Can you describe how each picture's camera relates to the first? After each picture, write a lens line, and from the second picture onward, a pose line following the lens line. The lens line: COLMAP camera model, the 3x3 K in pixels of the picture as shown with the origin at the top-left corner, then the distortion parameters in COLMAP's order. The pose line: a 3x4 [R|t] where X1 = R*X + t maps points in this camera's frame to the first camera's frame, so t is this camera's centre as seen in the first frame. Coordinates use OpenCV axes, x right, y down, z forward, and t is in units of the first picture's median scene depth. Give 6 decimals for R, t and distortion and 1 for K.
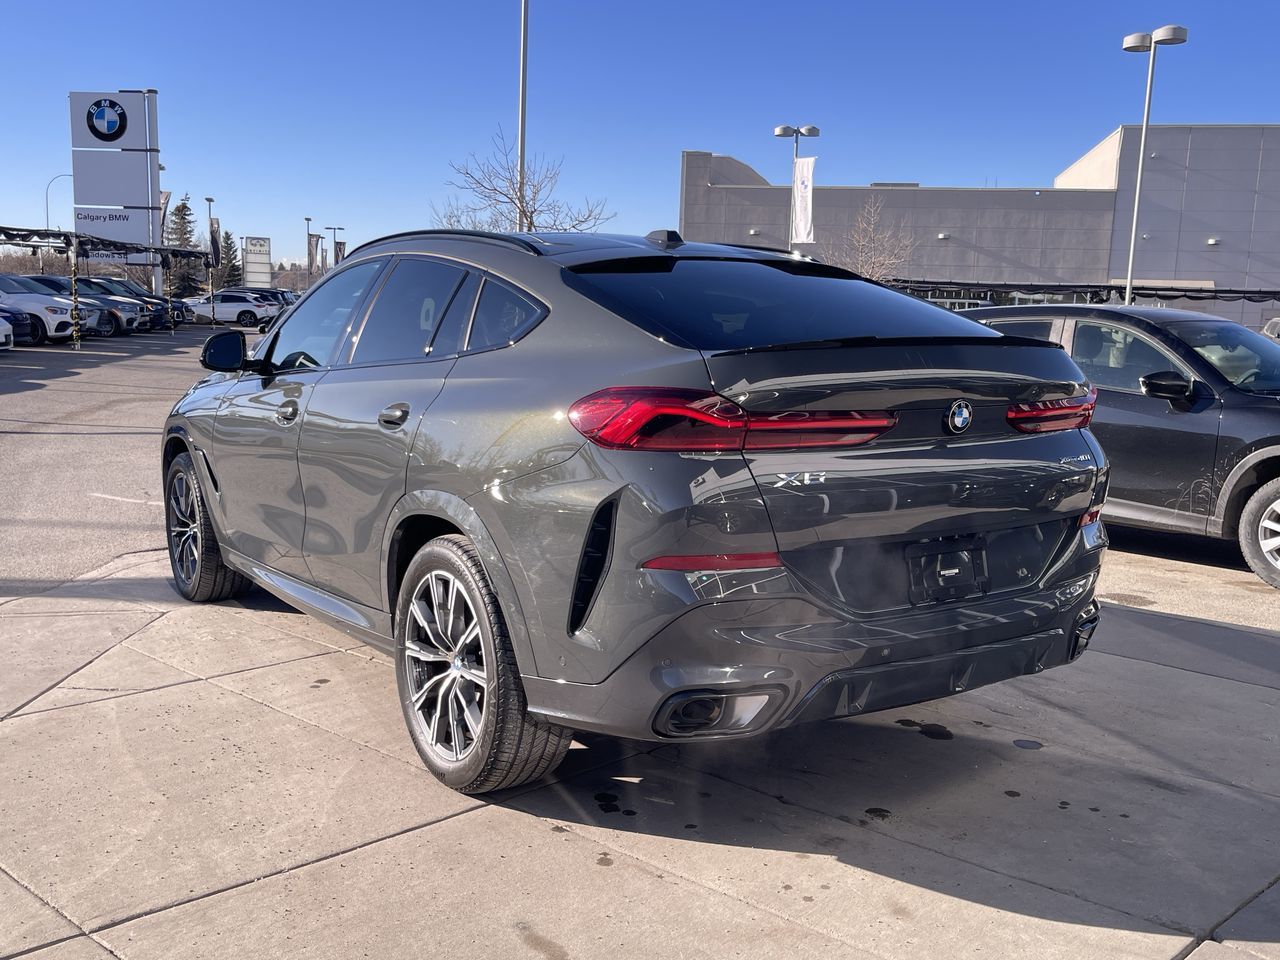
lens RADIAL K [[1217.3, 0, 635.4], [0, 1217.3, 481.2], [0, 0, 1]] dist [0.043574, -0.026136]
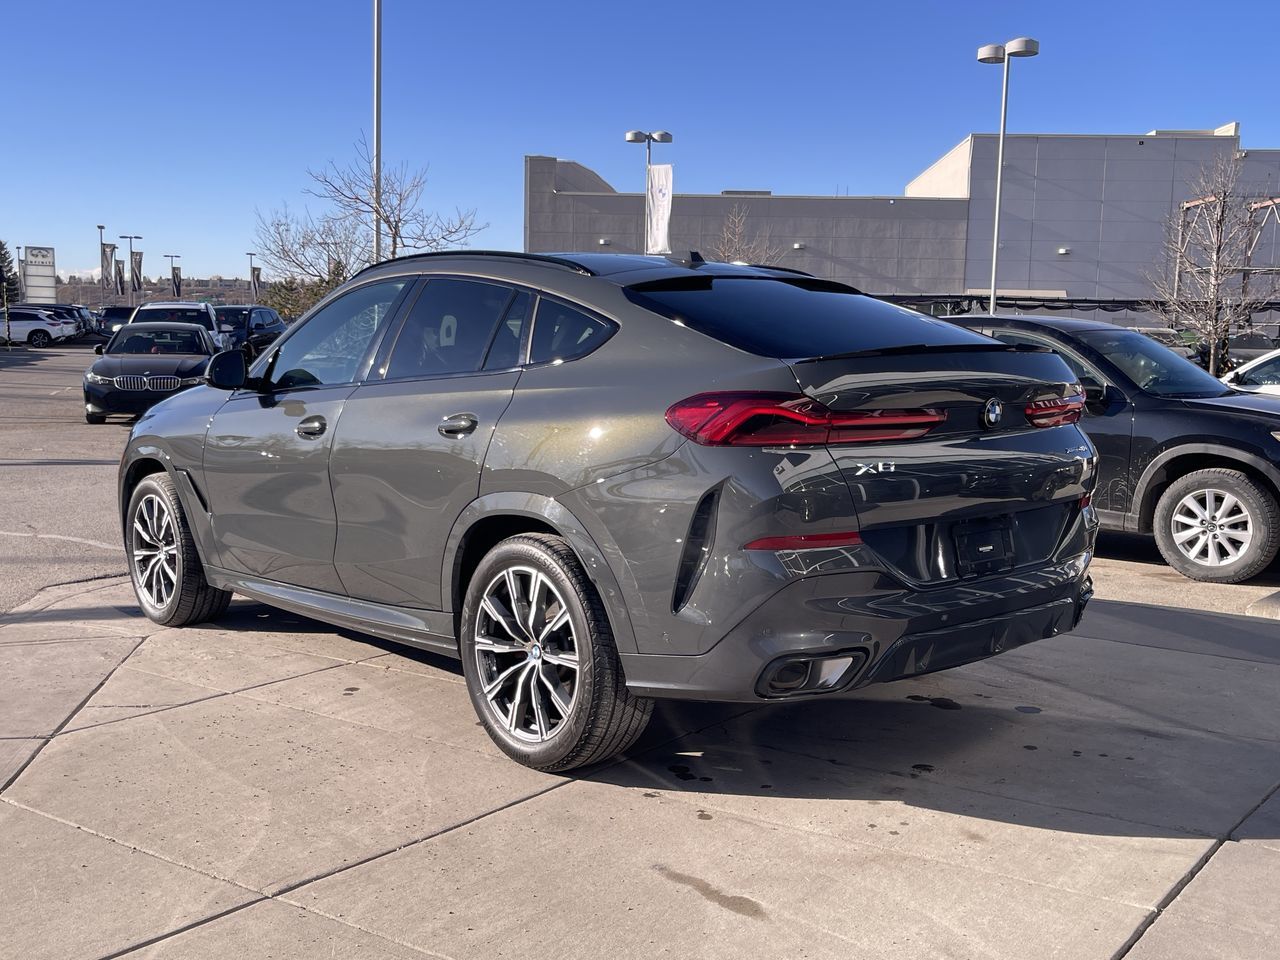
lens RADIAL K [[1314.4, 0, 643.6], [0, 1314.4, 465.1], [0, 0, 1]] dist [0.075173, -0.129453]
pose [[0.991005, -0.024304, 0.131603, -0.183066], [0.028609, 0.999112, -0.030924, 0.020594], [-0.130735, 0.034411, 0.990820, -0.157606]]
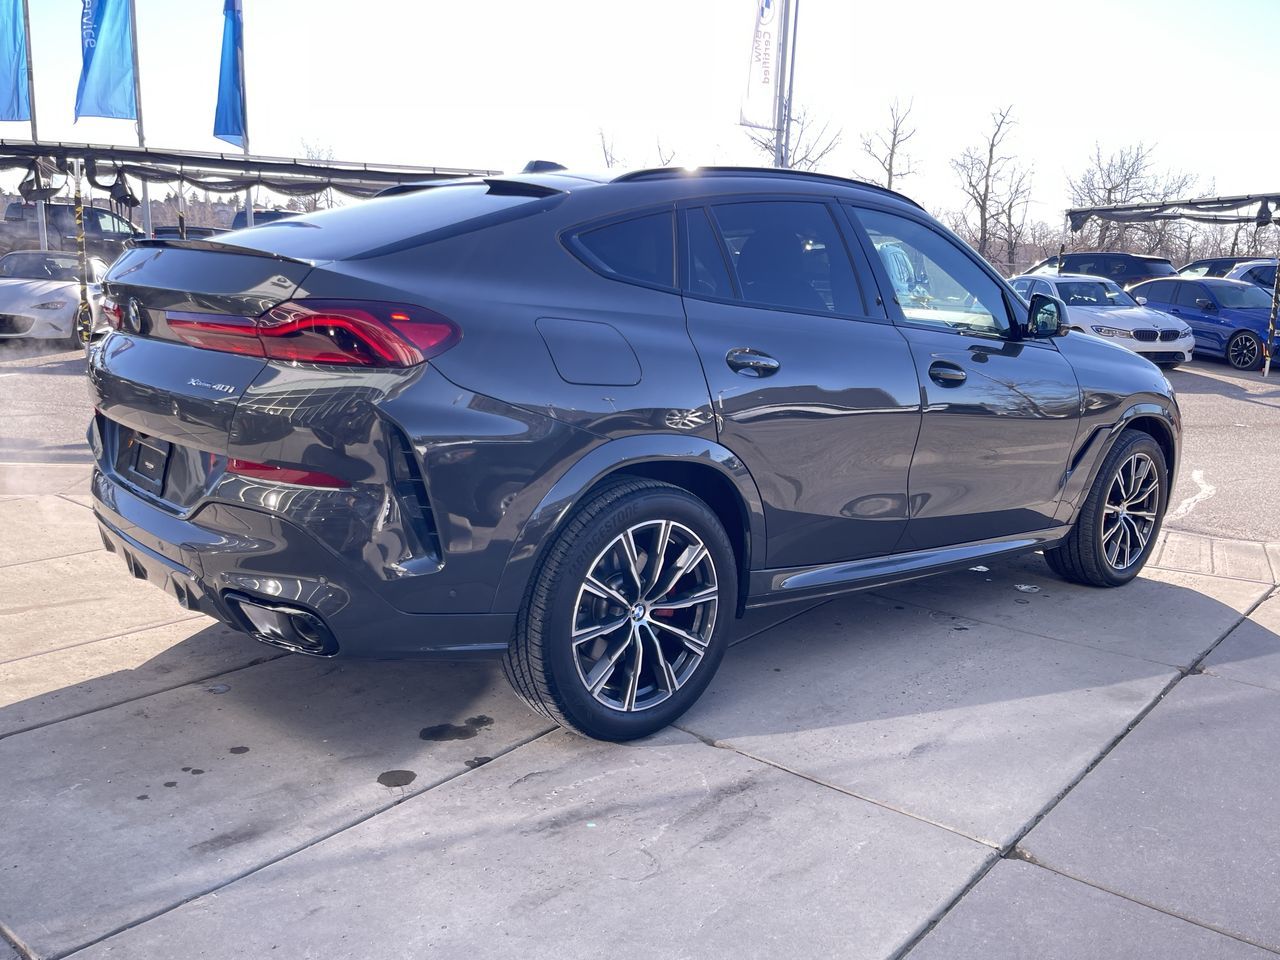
lens RADIAL K [[1056.1, 0, 640.0], [0, 1056.1, 480.0], [0, 0, 1]] dist [0.048242, -0.036630]
pose [[0.132228, 0.178316, -0.975048, 0.994289], [-0.173878, 0.972605, 0.154289, -0.105711], [0.975849, 0.149139, 0.159611, 1.039132]]
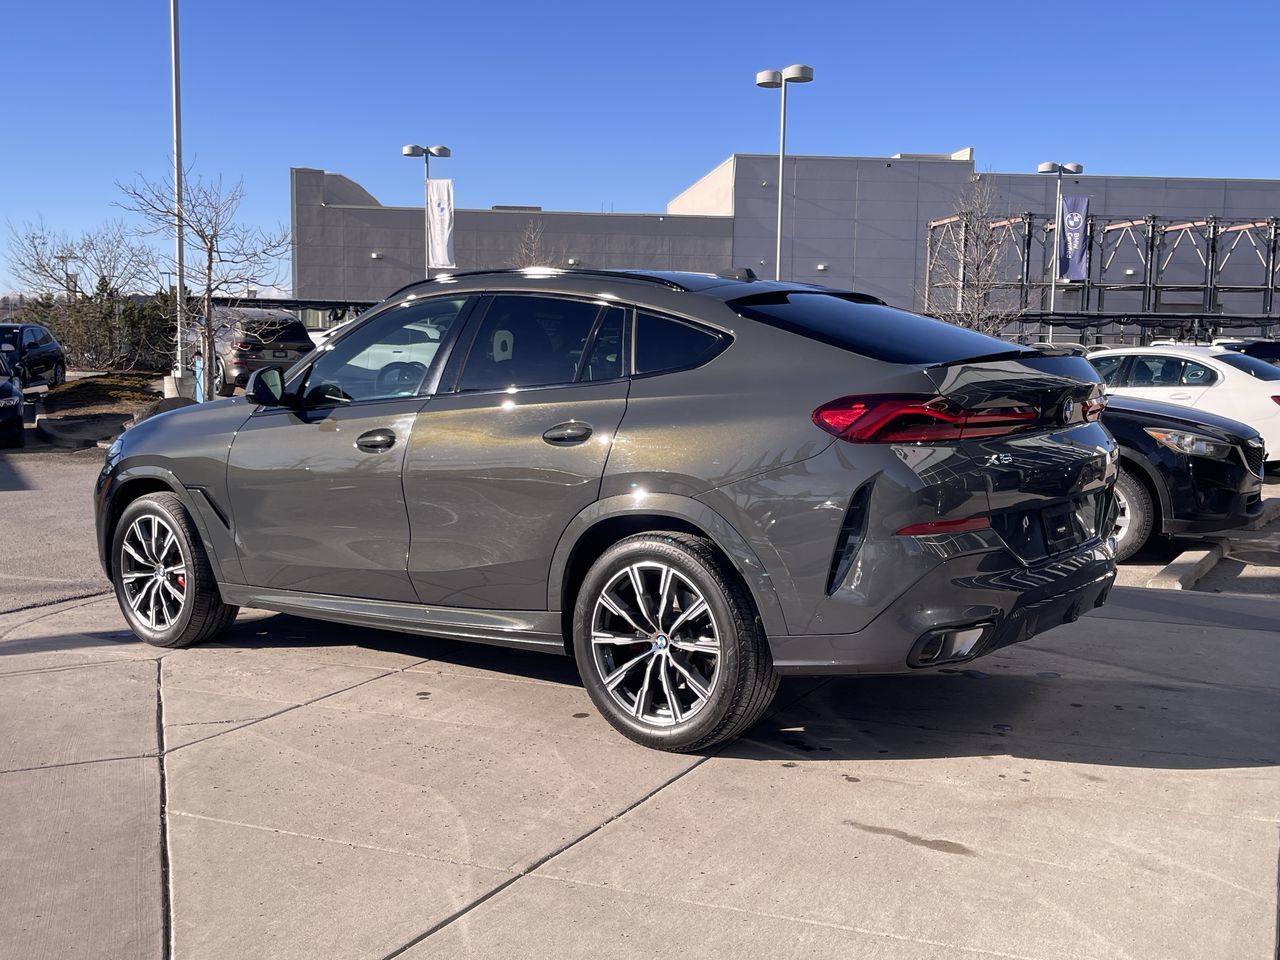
lens RADIAL K [[1314.4, 0, 643.6], [0, 1314.4, 465.1], [0, 0, 1]] dist [0.075173, -0.129453]
pose [[0.949527, -0.050001, 0.309675, -0.493112], [0.063419, 0.997428, -0.033406, 0.020209], [-0.307208, 0.051359, 0.950255, -0.174384]]
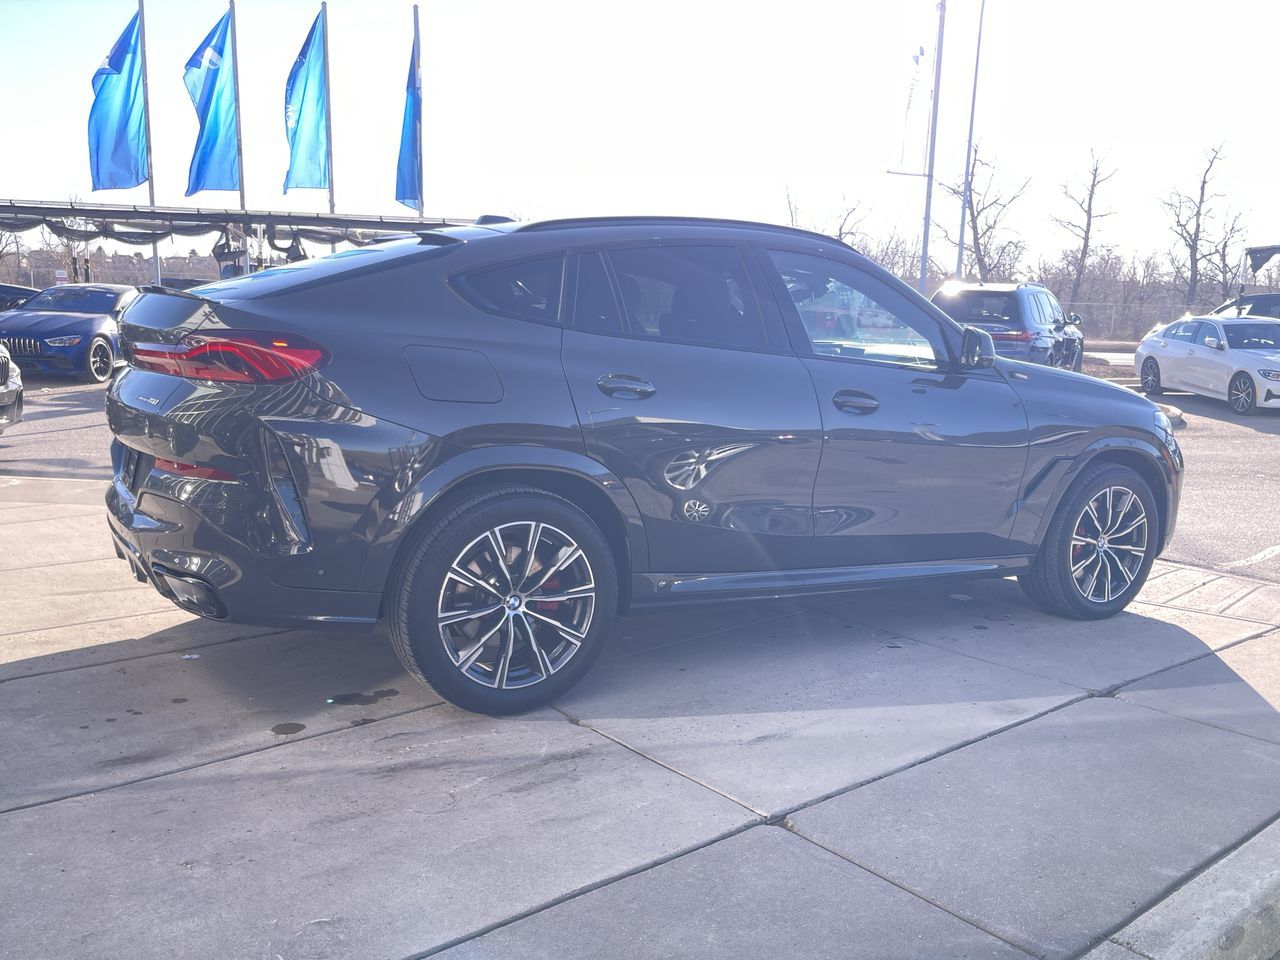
lens RADIAL K [[1056.1, 0, 640.0], [0, 1056.1, 480.0], [0, 0, 1]] dist [0.048242, -0.036630]
pose [[-0.048995, 0.134551, -0.989695, 1.115969], [-0.168084, 0.975642, 0.140961, -0.135098], [0.984554, 0.173259, -0.025185, 1.283338]]
